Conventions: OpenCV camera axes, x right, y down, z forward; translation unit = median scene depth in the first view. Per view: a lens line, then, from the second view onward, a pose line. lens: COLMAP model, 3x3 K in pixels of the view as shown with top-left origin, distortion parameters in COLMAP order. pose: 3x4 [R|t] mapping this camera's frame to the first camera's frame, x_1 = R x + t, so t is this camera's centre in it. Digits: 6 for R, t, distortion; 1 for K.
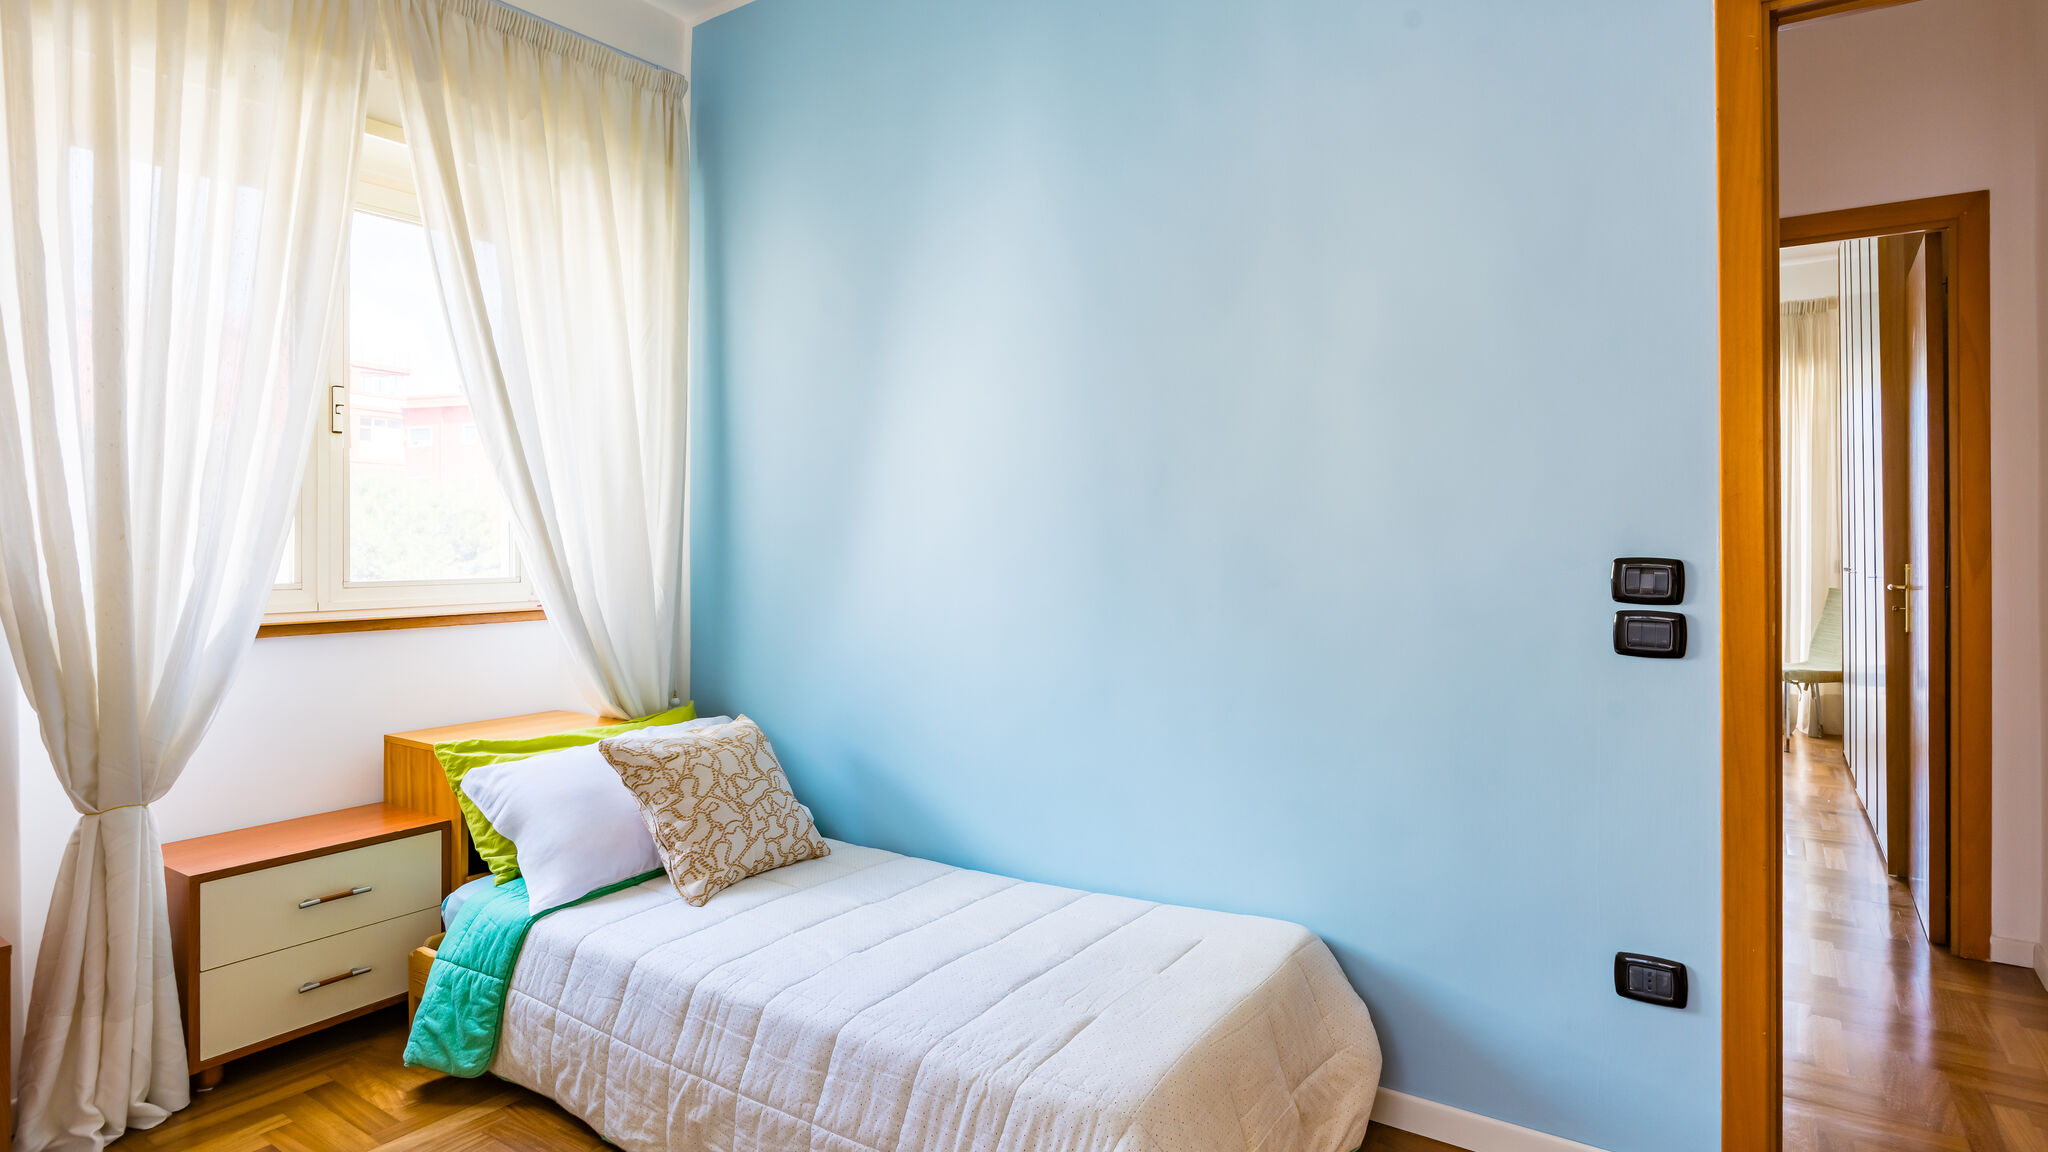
lens RADIAL K [[1073.0, 0, 1118.5], [0, 1073.0, 540.6], [0, 0, 1]] dist [-0.003339, -0.001529]
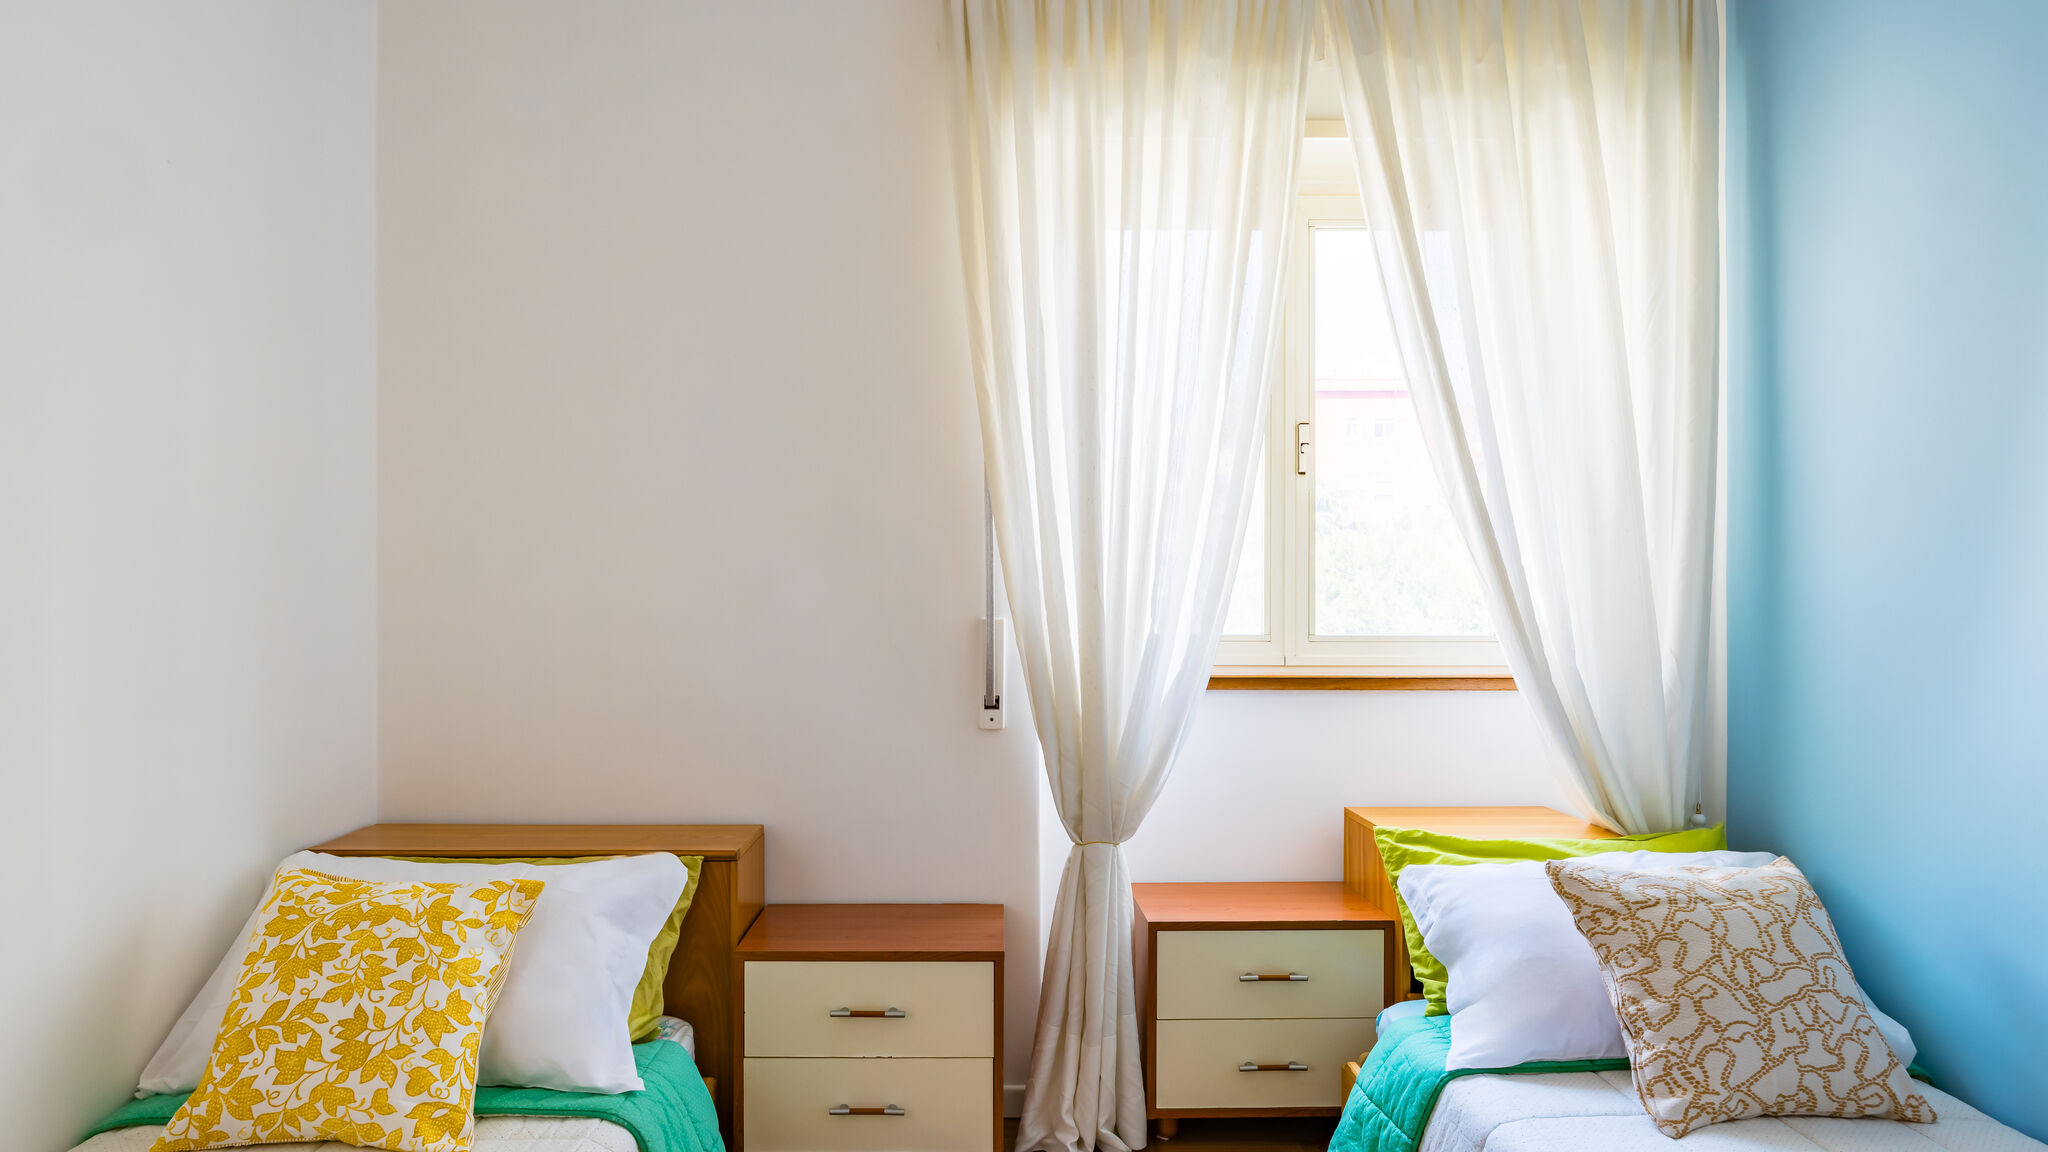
lens RADIAL K [[1235.3, 0, 966.7], [0, 1235.3, 591.9], [0, 0, 1]] dist [0.000836, -0.002704]
pose [[0.523177, 0.000845, -0.852223, 0.032501], [-0.000676, 1.000000, 0.000576, 0.001117], [0.852224, 0.000275, 0.523178, 0.210862]]
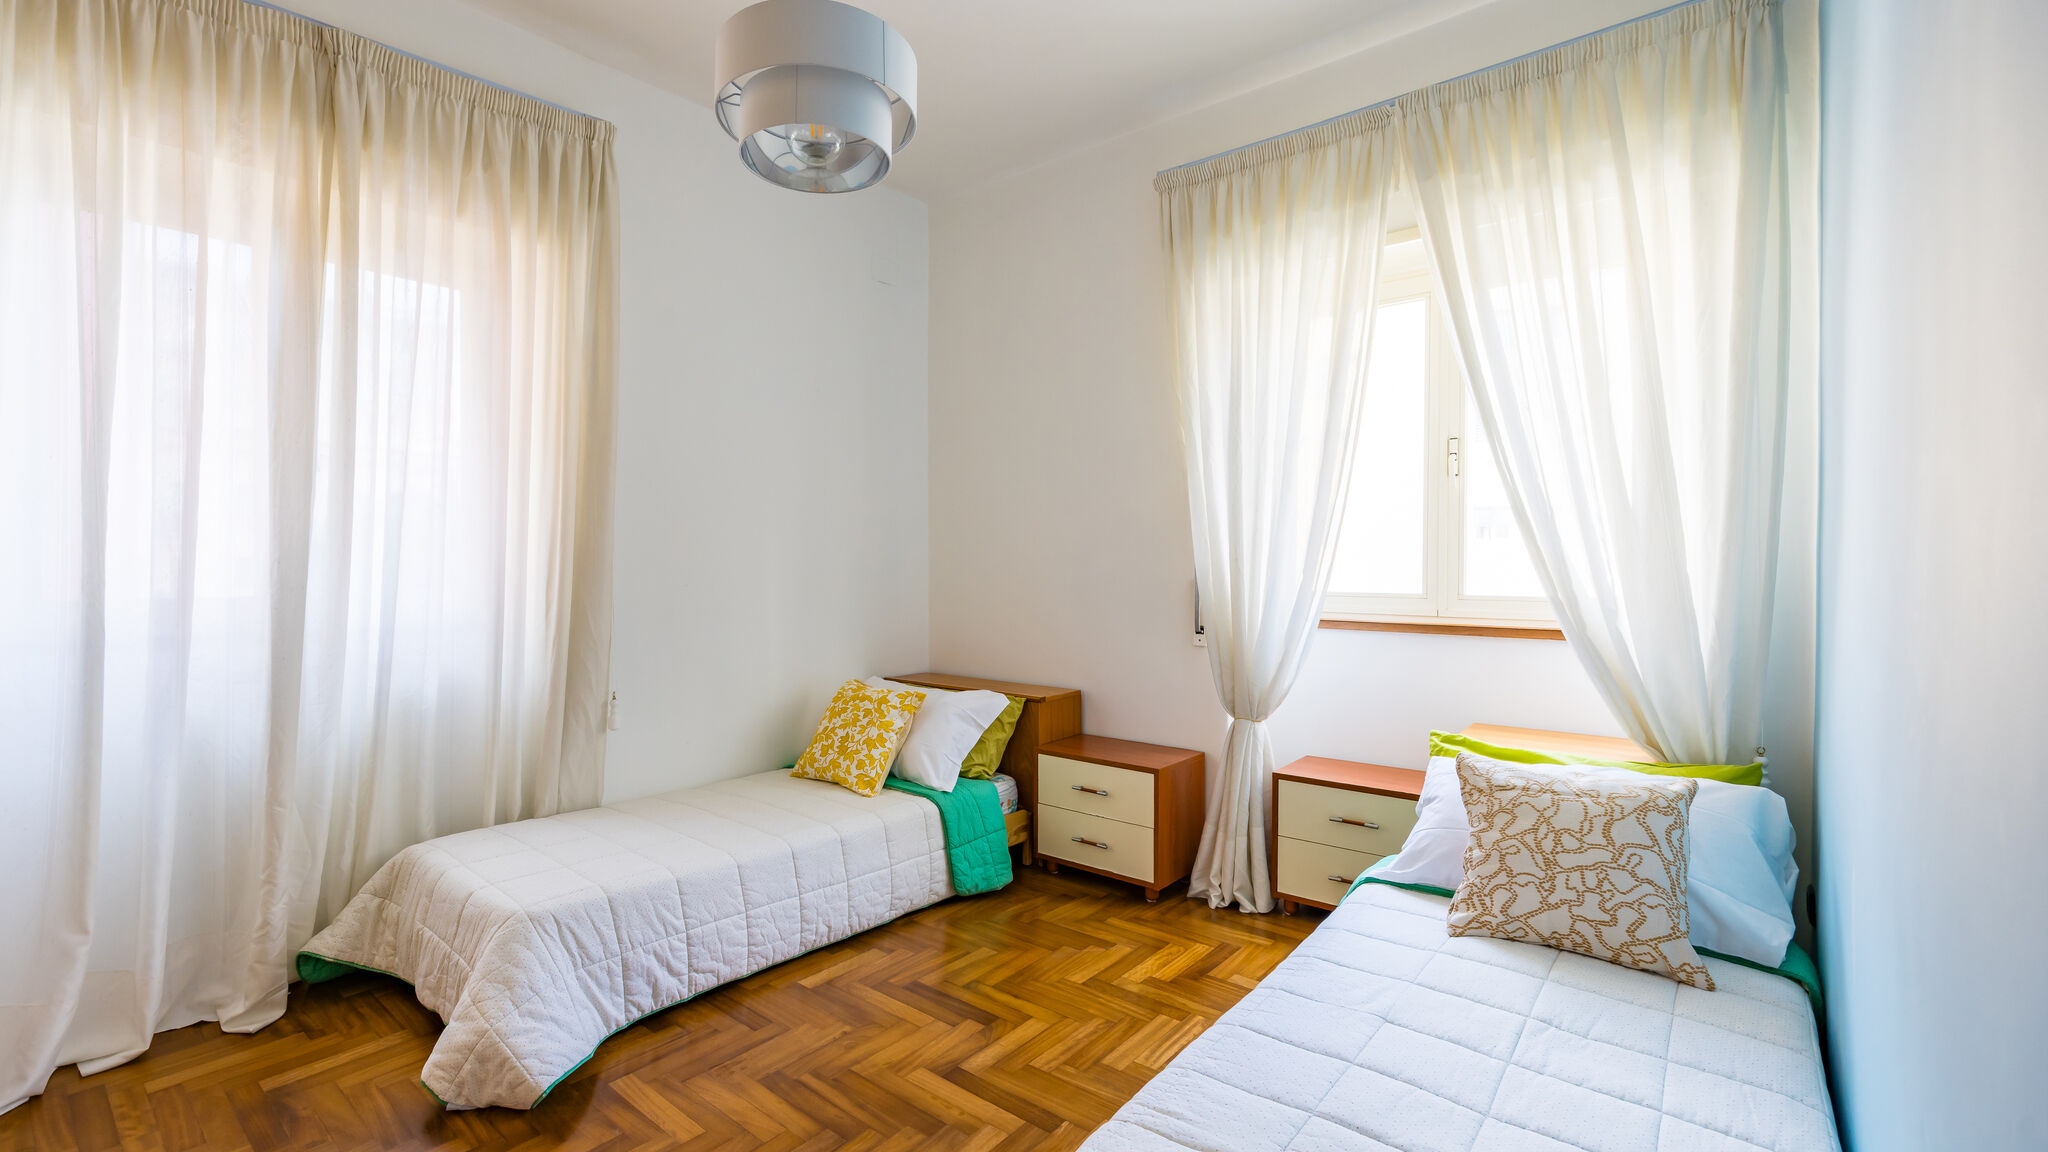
lens RADIAL K [[900.0, 0, 884.9], [0, 900.0, 576.1], [0, 0, 1]] dist [-0.001204, -0.000210]
pose [[-0.226291, 0.015855, -0.973931, 0.492874], [0.001740, 0.999873, 0.015873, -0.000768], [0.974058, 0.001897, -0.226290, 0.646270]]
